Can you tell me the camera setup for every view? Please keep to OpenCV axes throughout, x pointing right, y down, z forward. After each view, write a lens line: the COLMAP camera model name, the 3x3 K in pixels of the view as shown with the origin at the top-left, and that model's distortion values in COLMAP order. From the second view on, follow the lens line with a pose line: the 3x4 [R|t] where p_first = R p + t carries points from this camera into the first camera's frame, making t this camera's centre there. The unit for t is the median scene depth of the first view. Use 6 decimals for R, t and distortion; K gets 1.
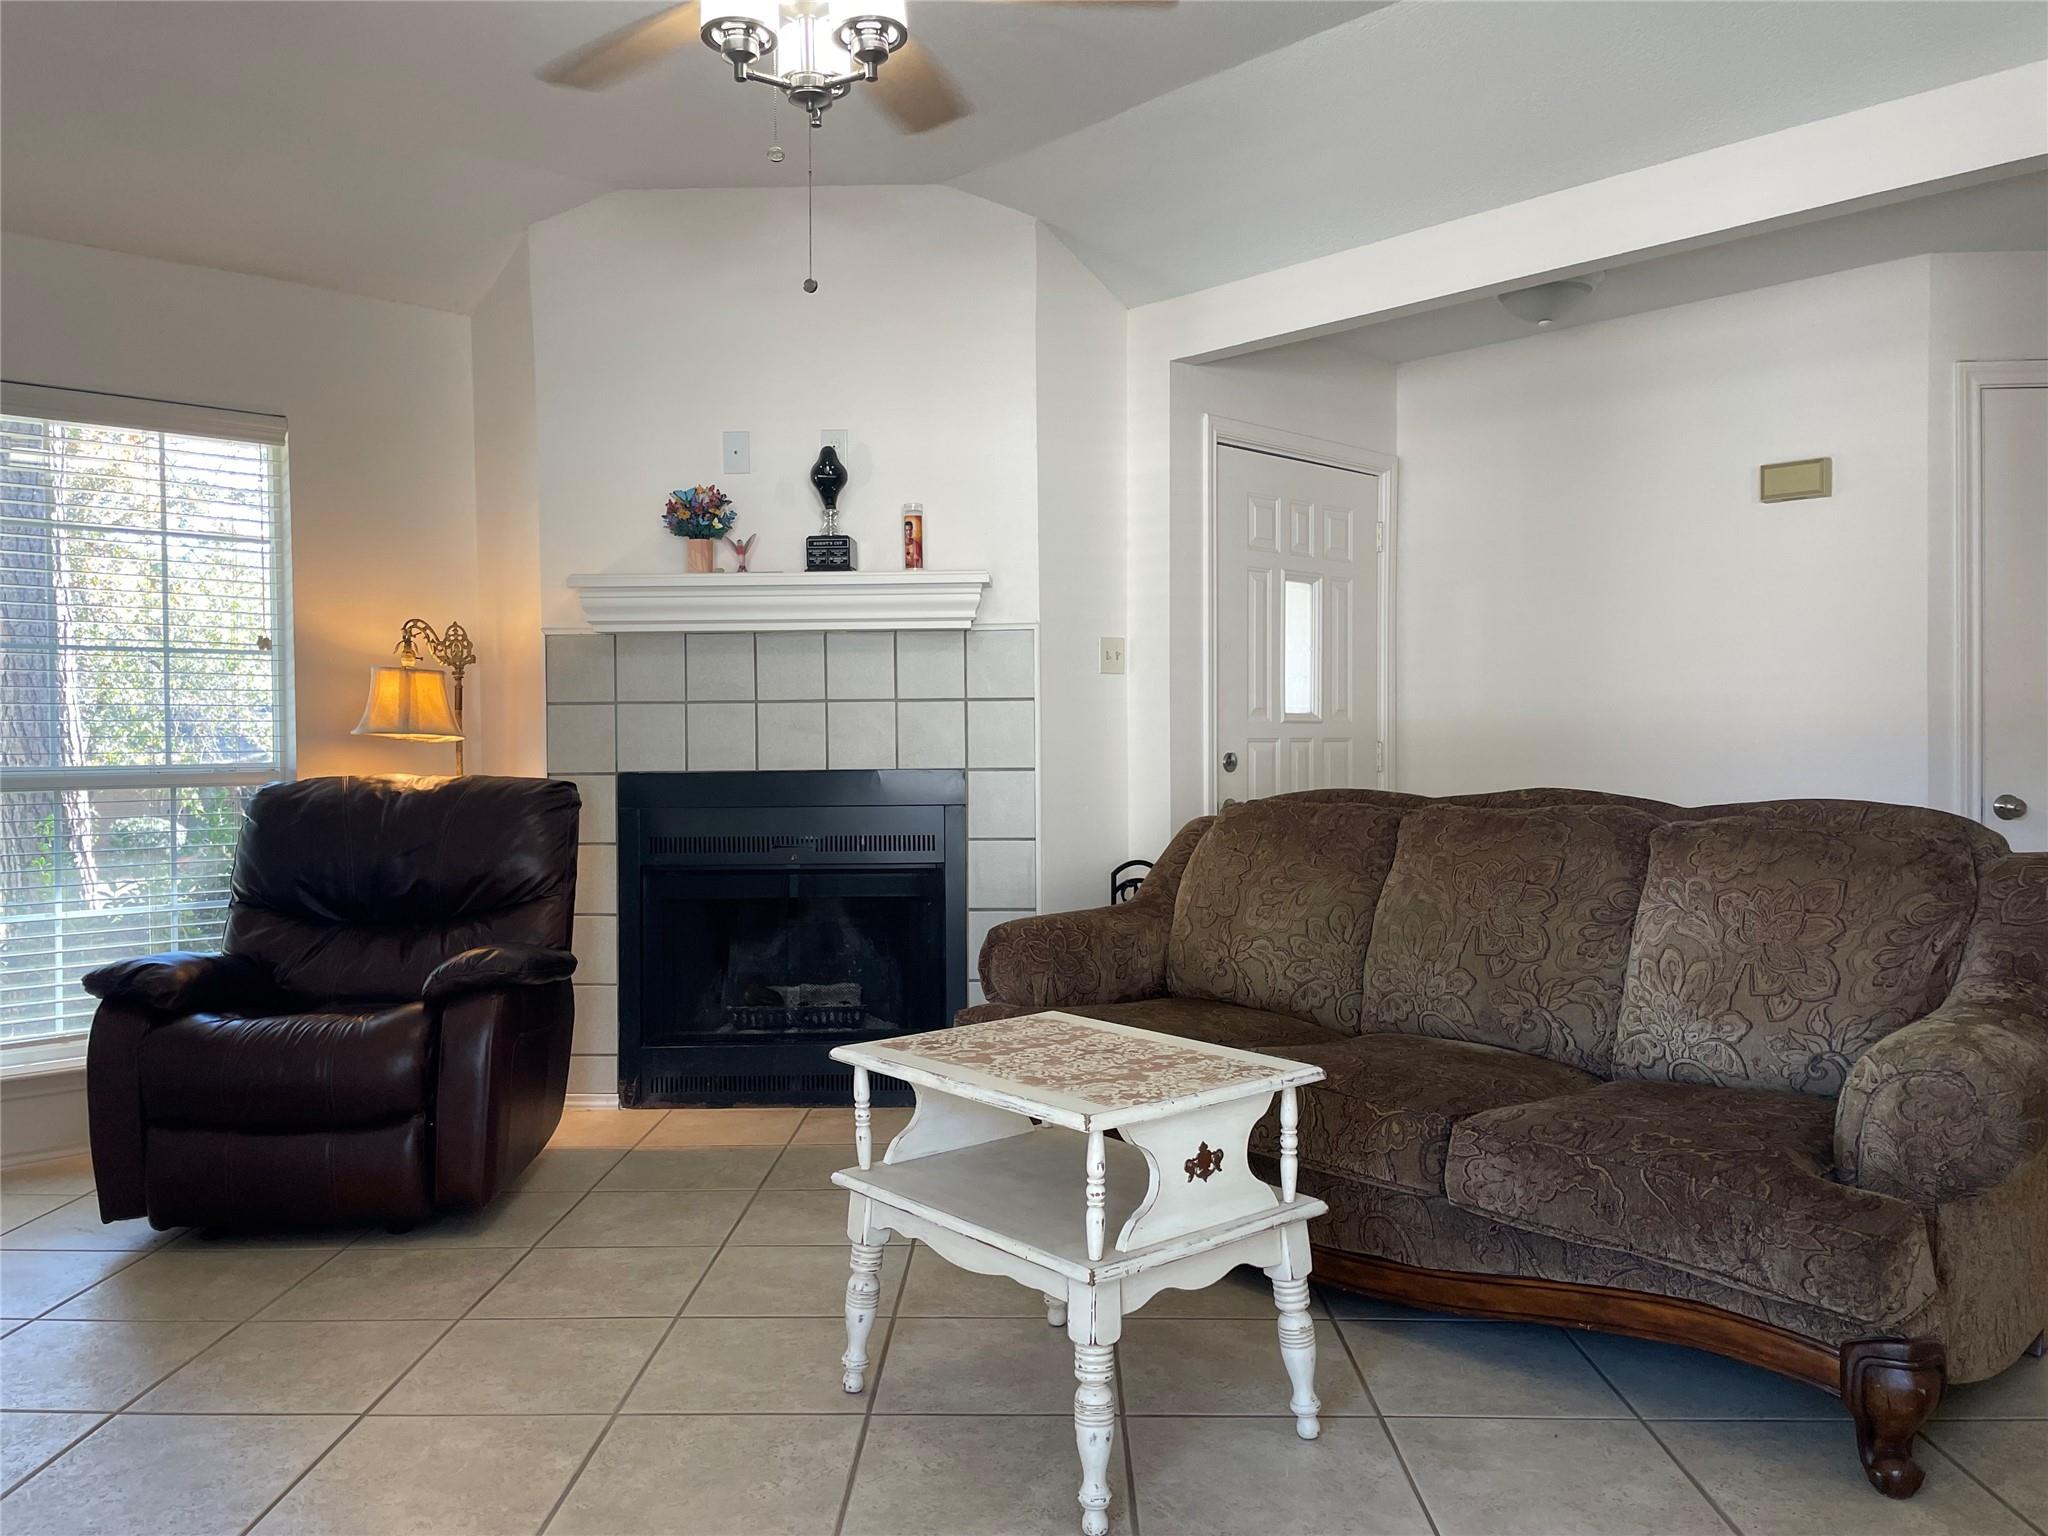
lens RADIAL K [[1546.5, 0, 1024.2], [0, 1546.5, 759.4], [0, 0, 1]] dist [0.007559, -0.004091]
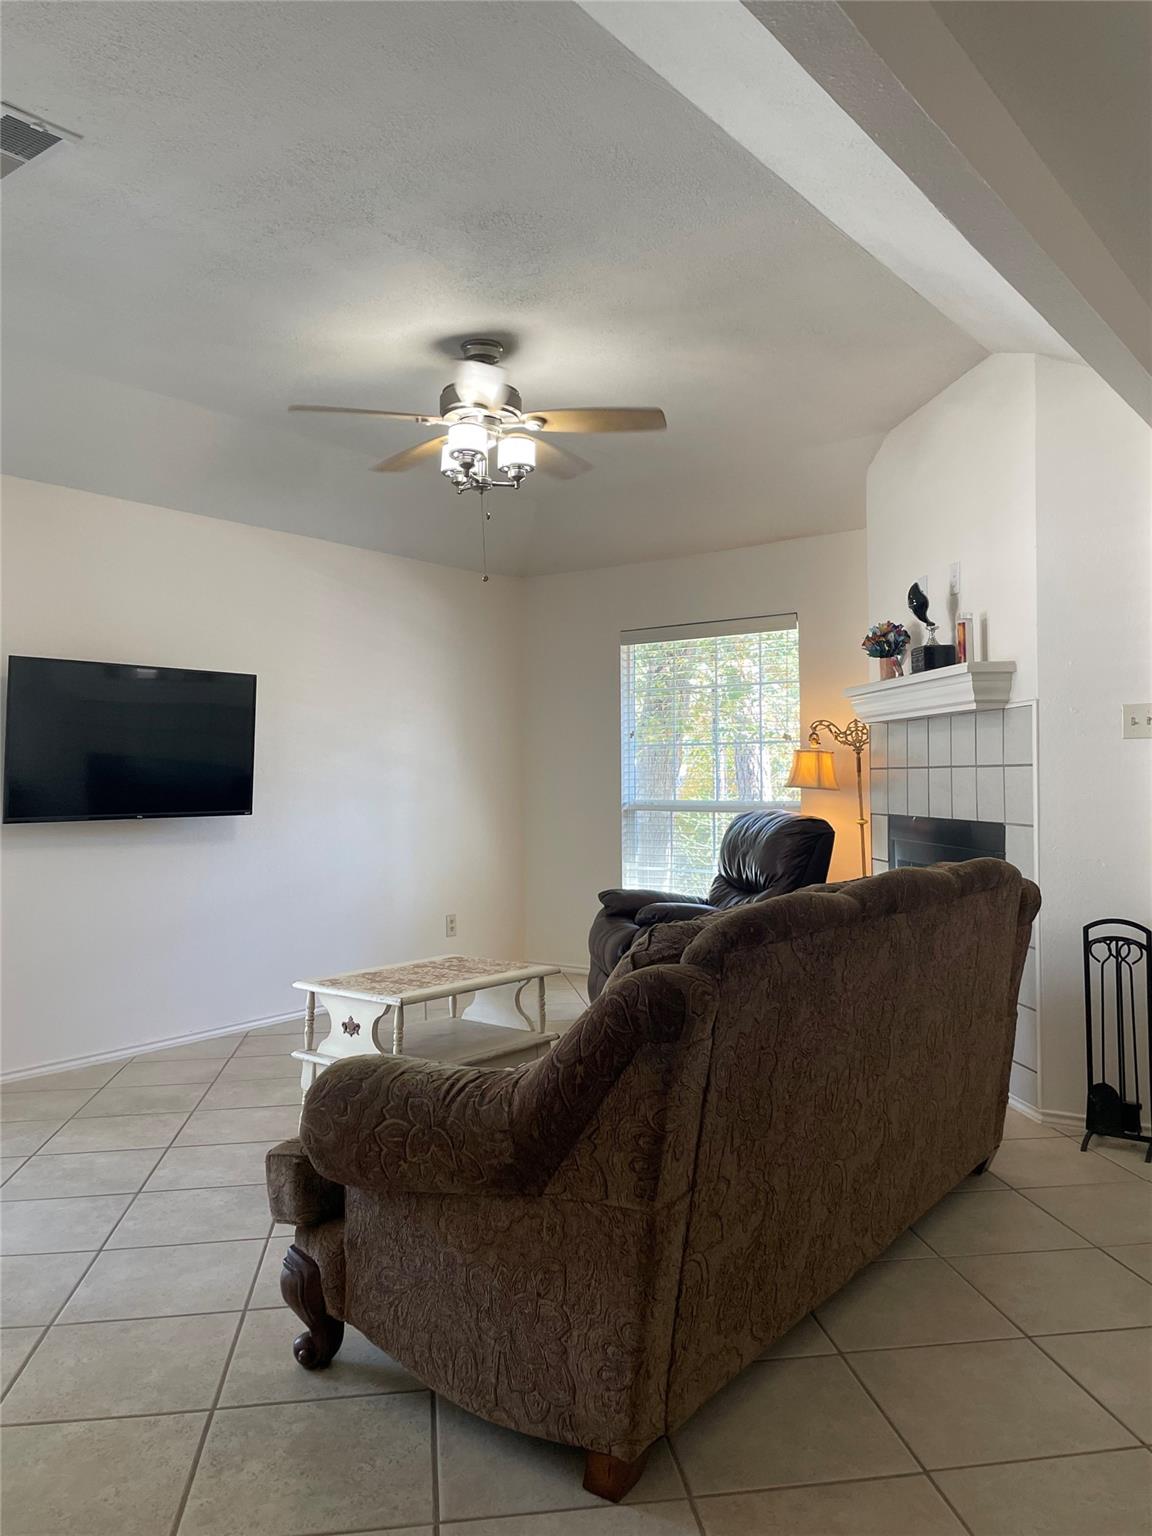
lens RADIAL K [[1159.9, 0, 576.3], [0, 1159.9, 770.8], [0, 0, 1]] dist [0.007559, -0.004091]
pose [[0.149445, 0.001227, -0.988769, 0.820526], [-0.010221, 0.999948, -0.000304, -0.031844], [0.988717, 0.010151, 0.149450, 0.545763]]
